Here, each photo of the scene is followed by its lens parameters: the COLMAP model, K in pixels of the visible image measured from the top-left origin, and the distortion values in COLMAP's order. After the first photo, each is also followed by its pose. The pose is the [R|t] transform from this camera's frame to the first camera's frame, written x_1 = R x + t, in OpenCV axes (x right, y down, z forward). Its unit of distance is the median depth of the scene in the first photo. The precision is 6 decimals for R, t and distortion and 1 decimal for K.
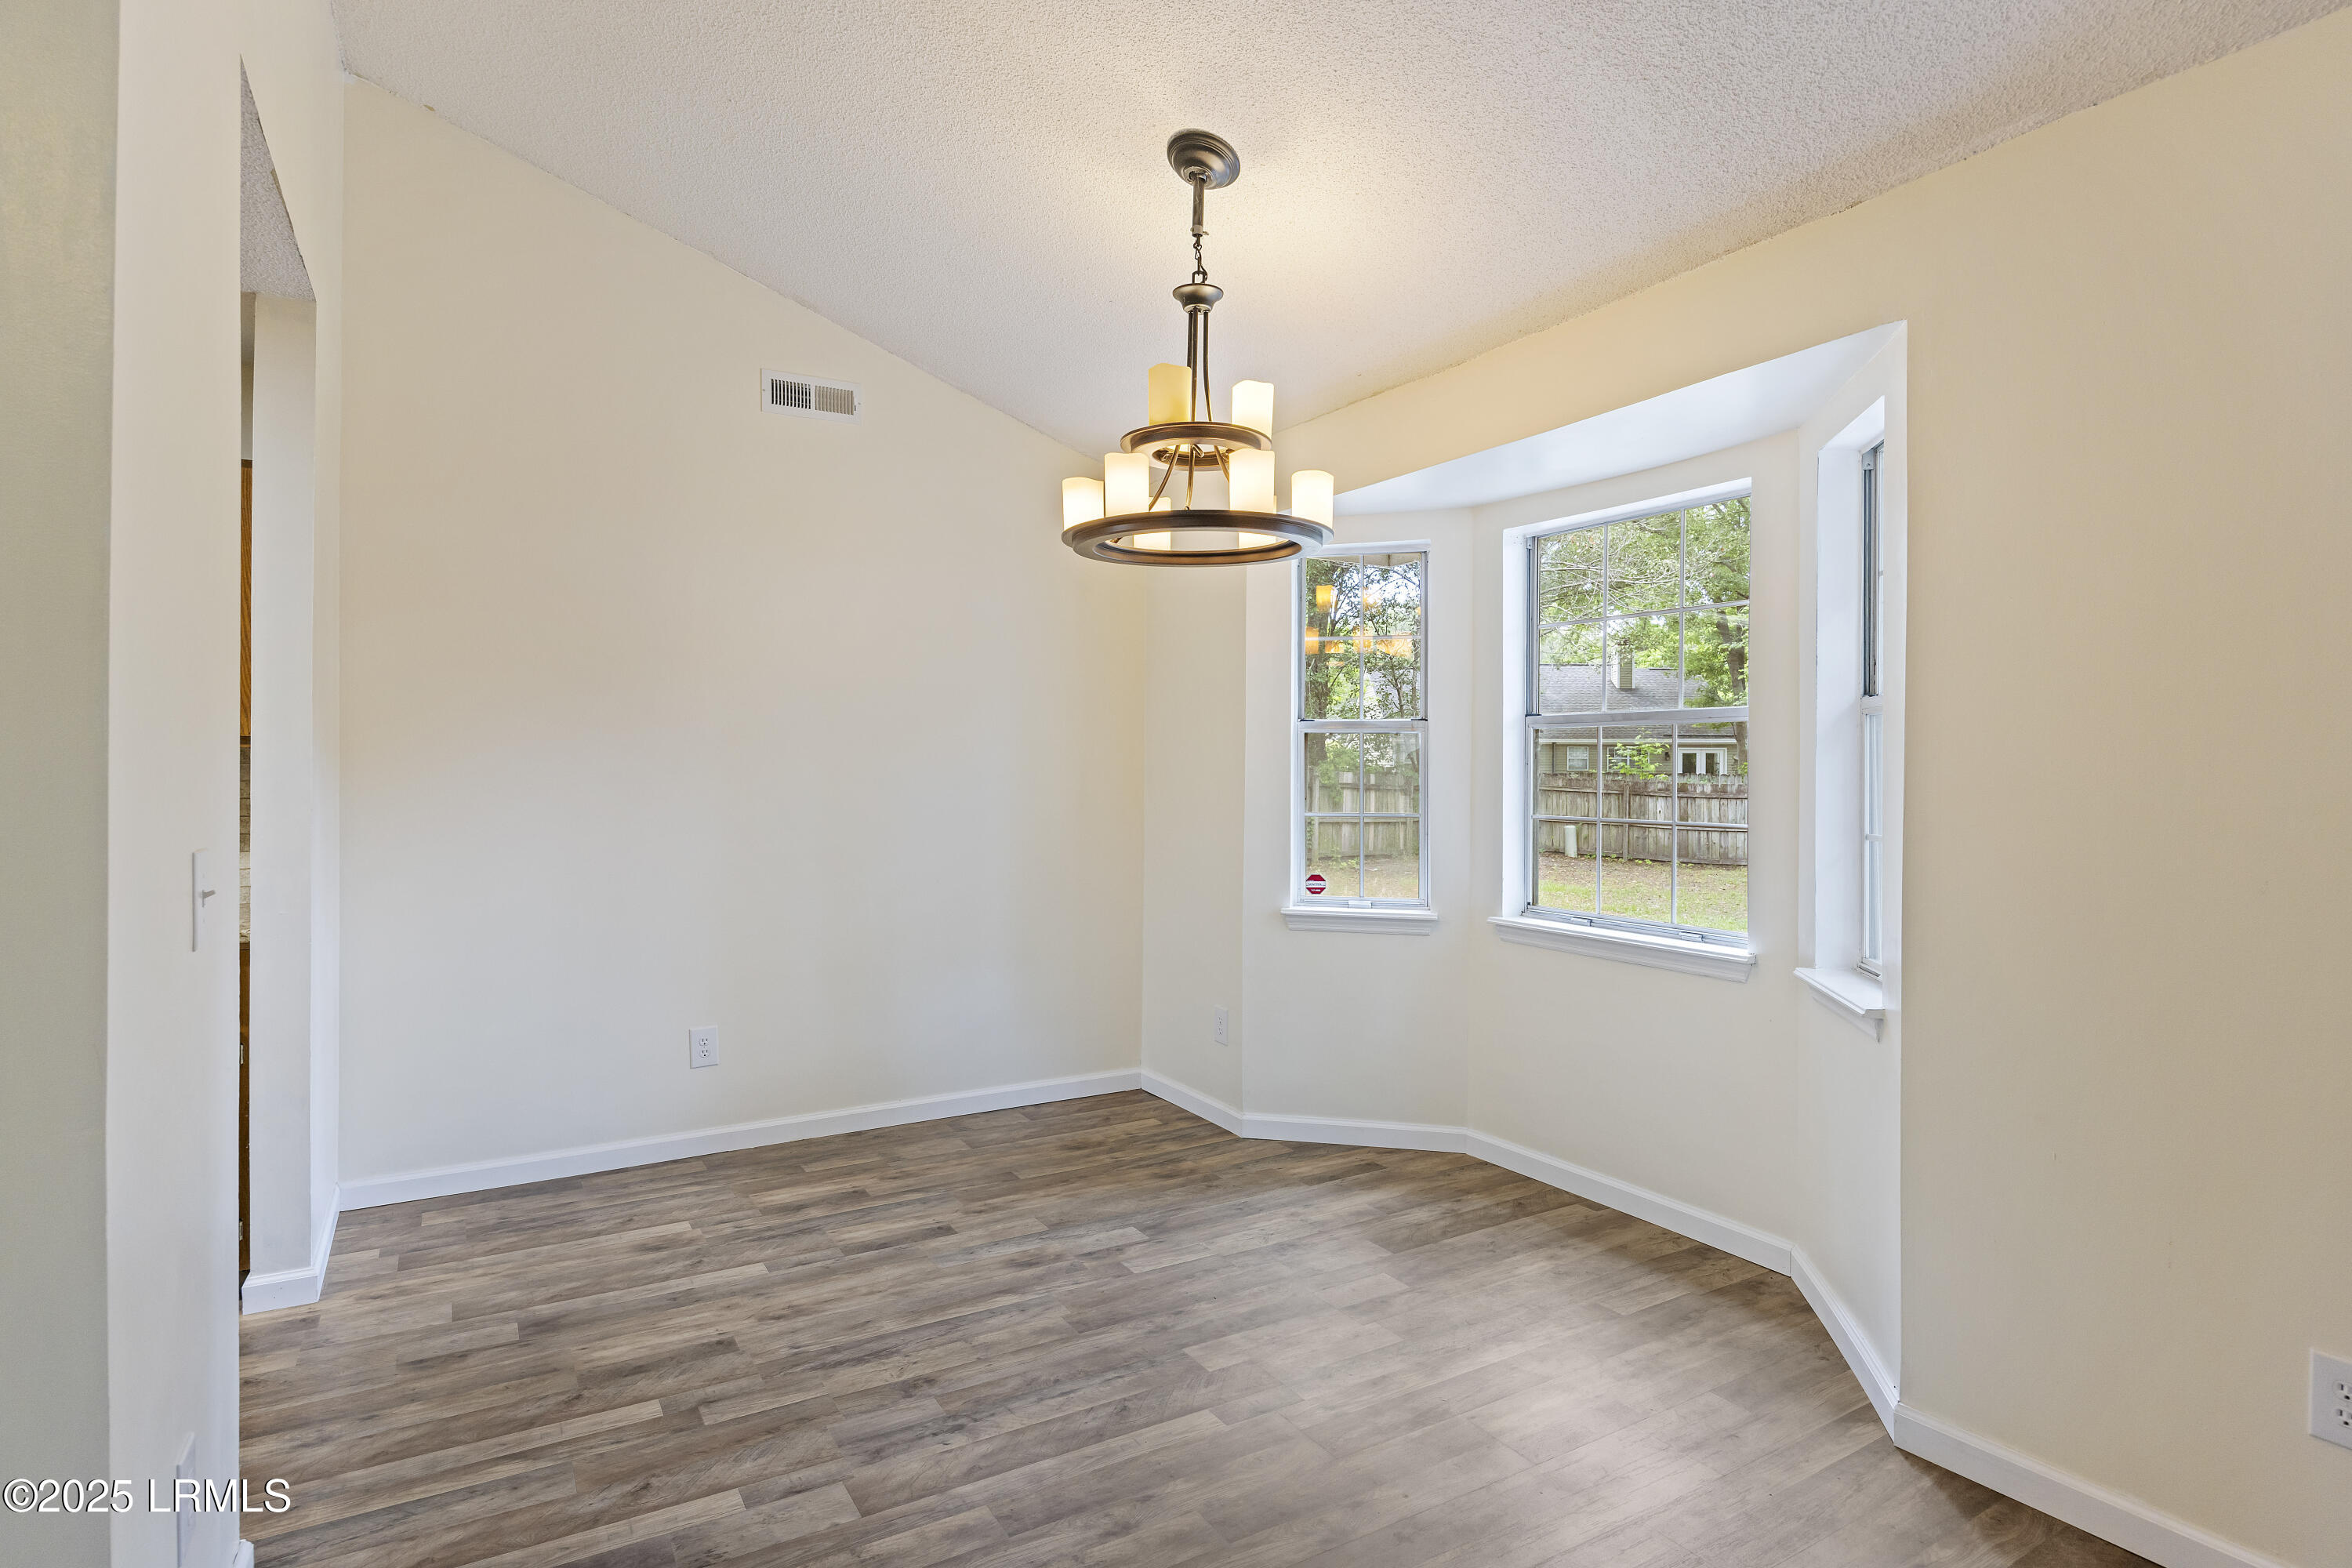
lens RADIAL K [[1155.0, 0, 1165.8], [0, 1155.0, 761.0], [0, 0, 1]] dist [-0.014190, -0.000632]
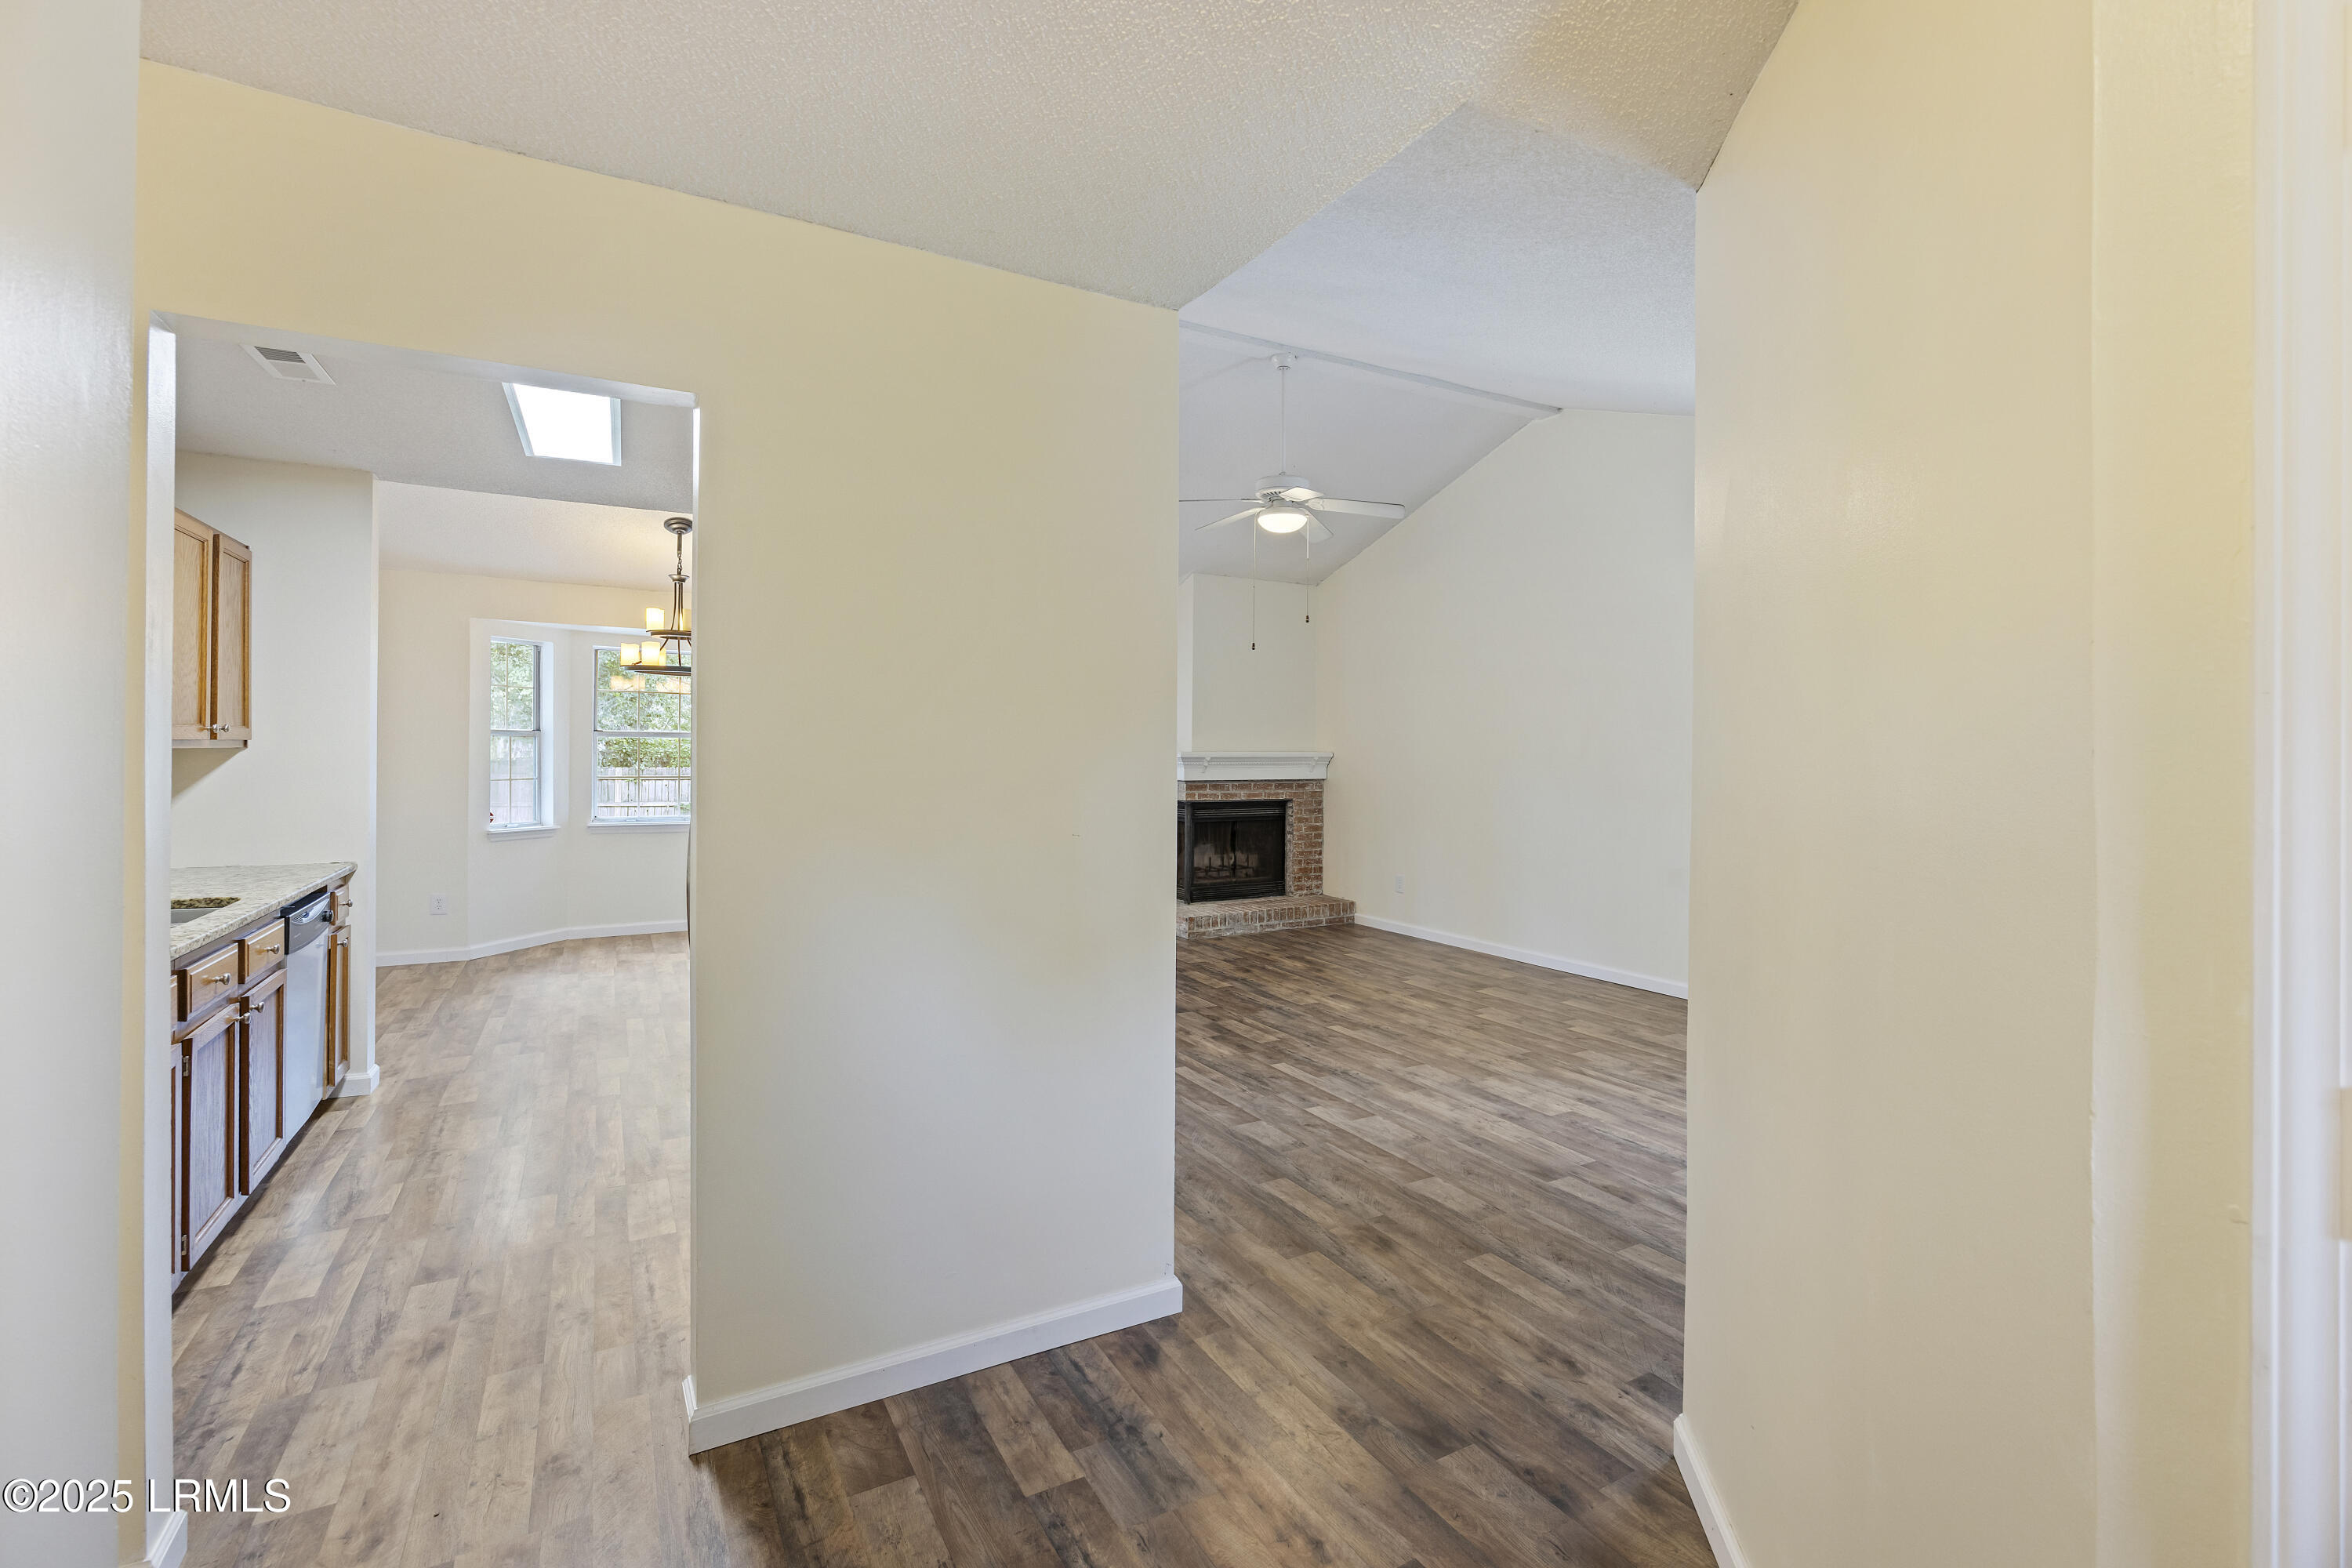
lens RADIAL K [[1037.4, 0, 1167.6], [0, 1037.4, 756.6], [0, 0, 1]] dist [-0.012403, 0.001218]
pose [[0.035757, -0.008953, 0.999320, -1.837332], [-0.016835, 0.999813, 0.009560, -0.031194], [-0.999219, -0.017166, 0.035600, -0.158532]]
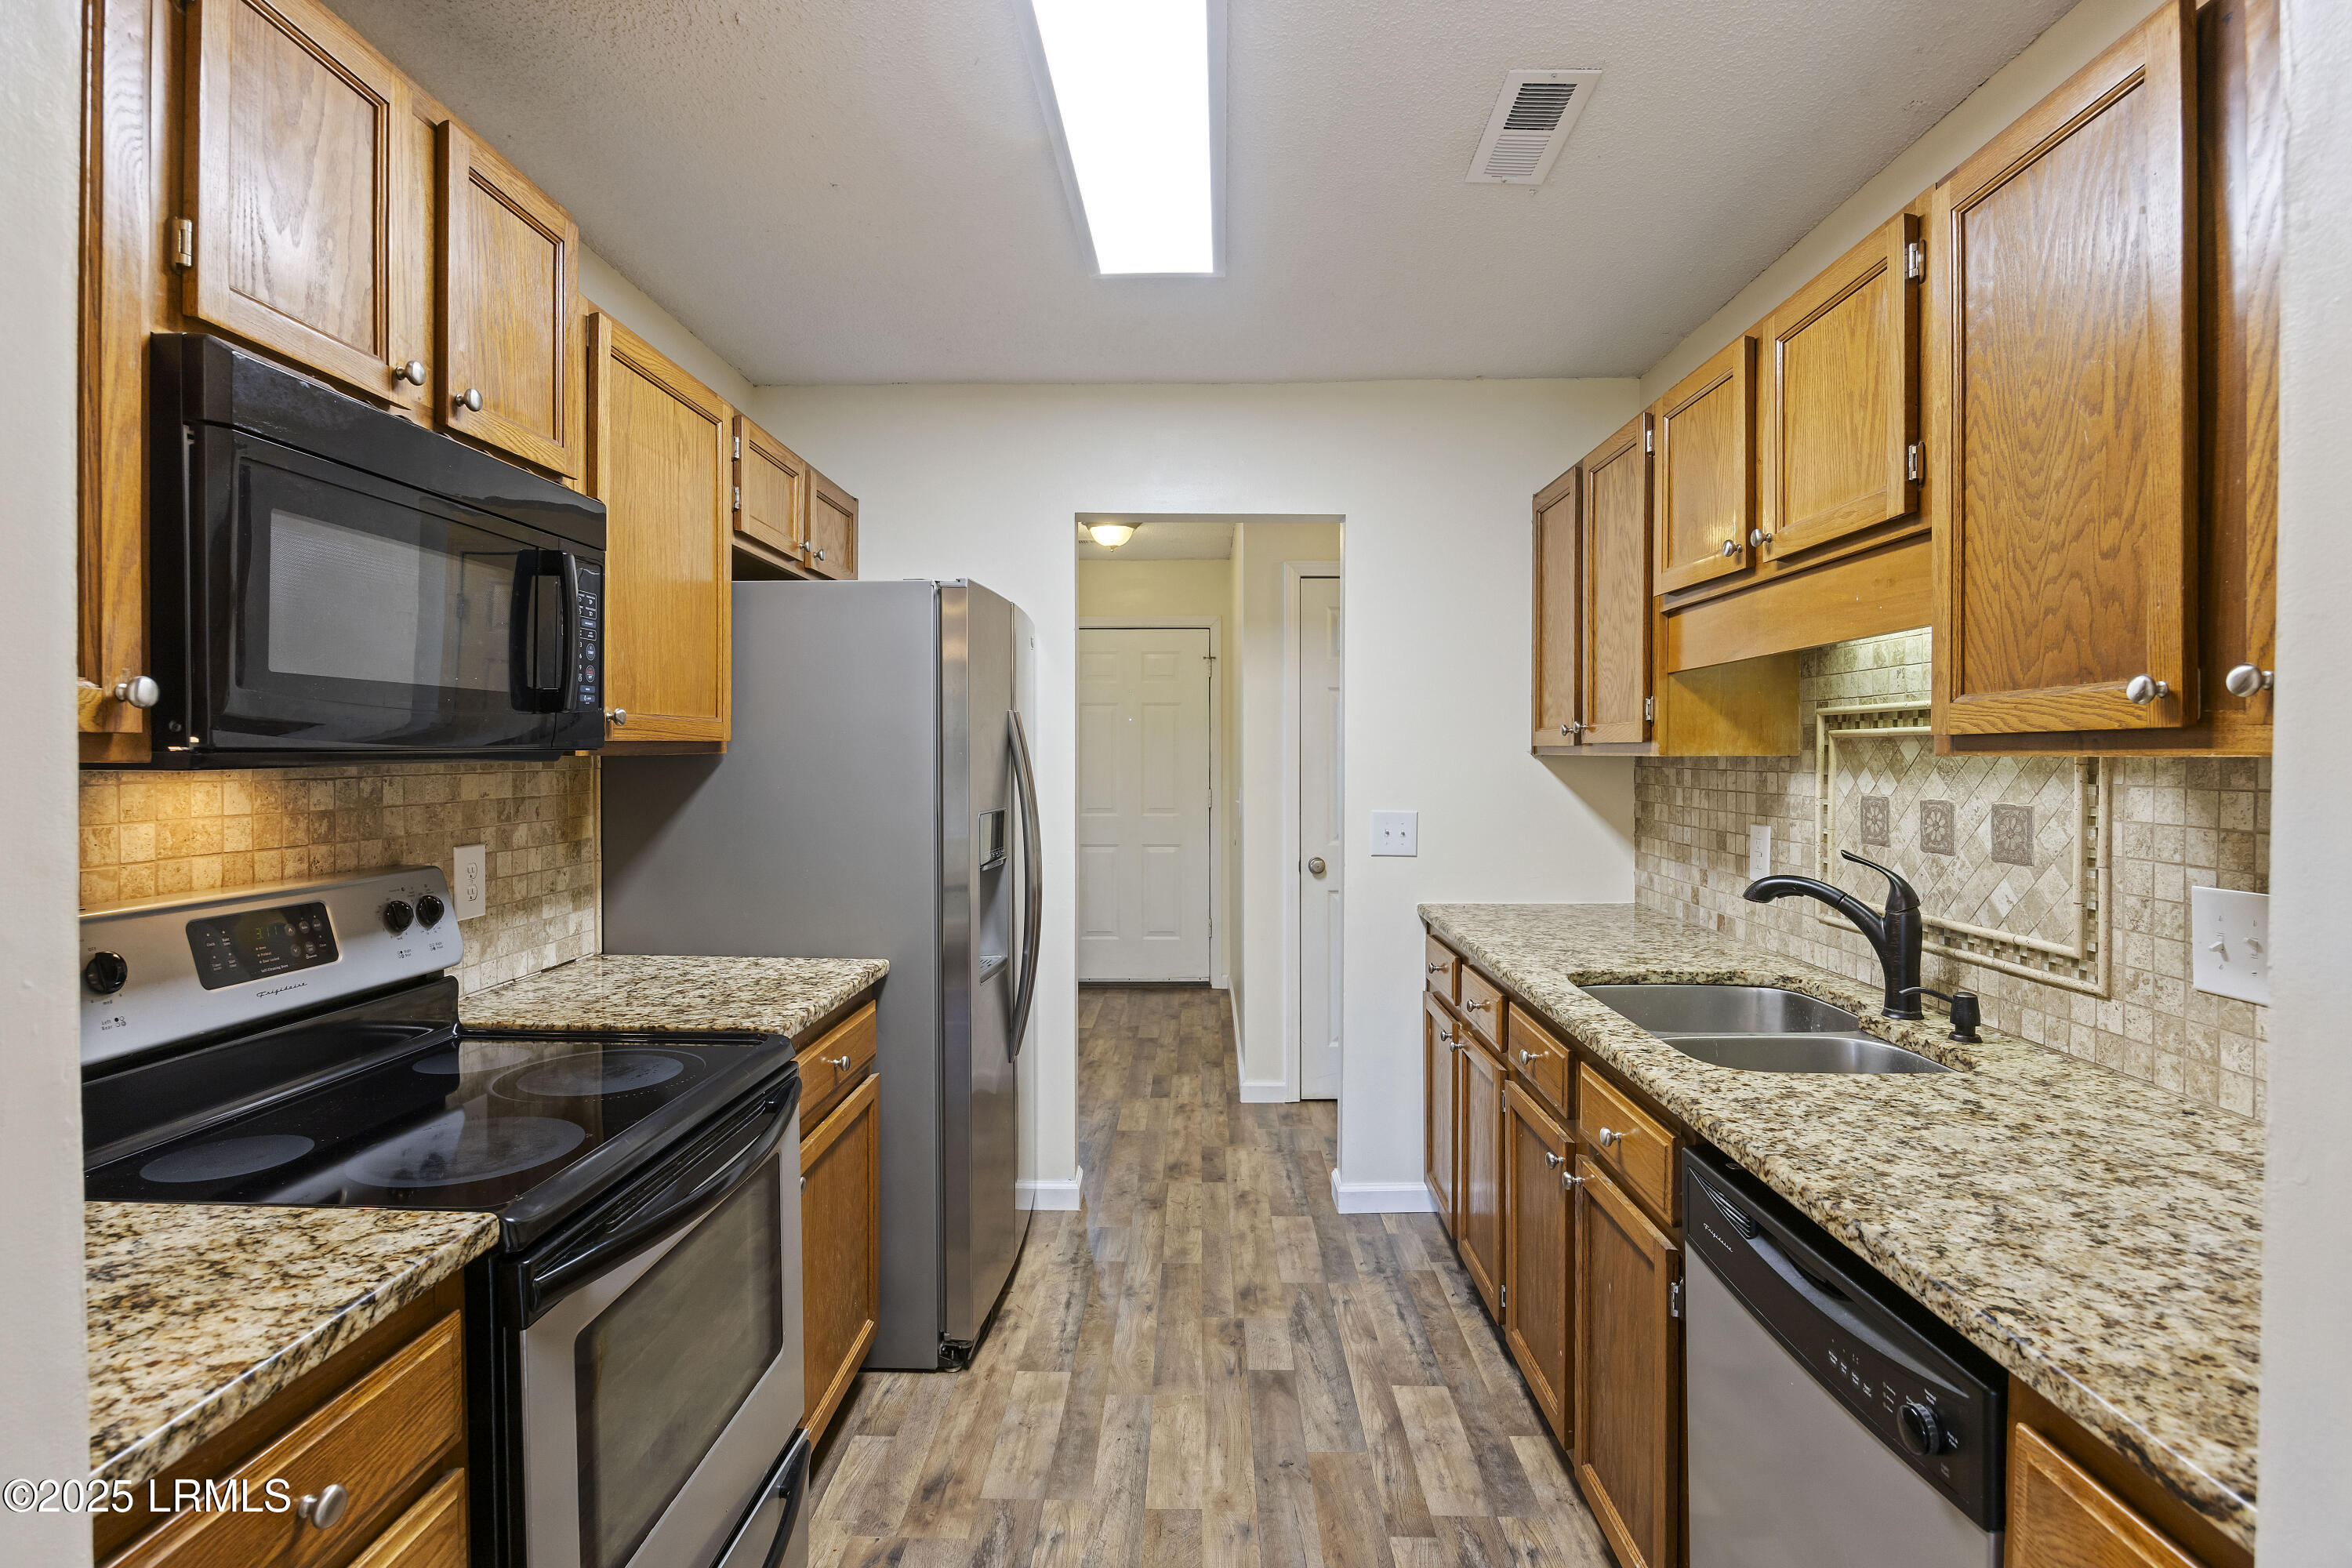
lens RADIAL K [[1153.7, 0, 1213.9], [0, 1153.7, 765.4], [0, 0, 1]] dist [-0.002684, -0.000852]
pose [[-0.503701, 0.001796, -0.863876, -0.409690], [0.003751, 0.999993, -0.000109, -0.011001], [0.863870, -0.003295, -0.503704, 0.767455]]
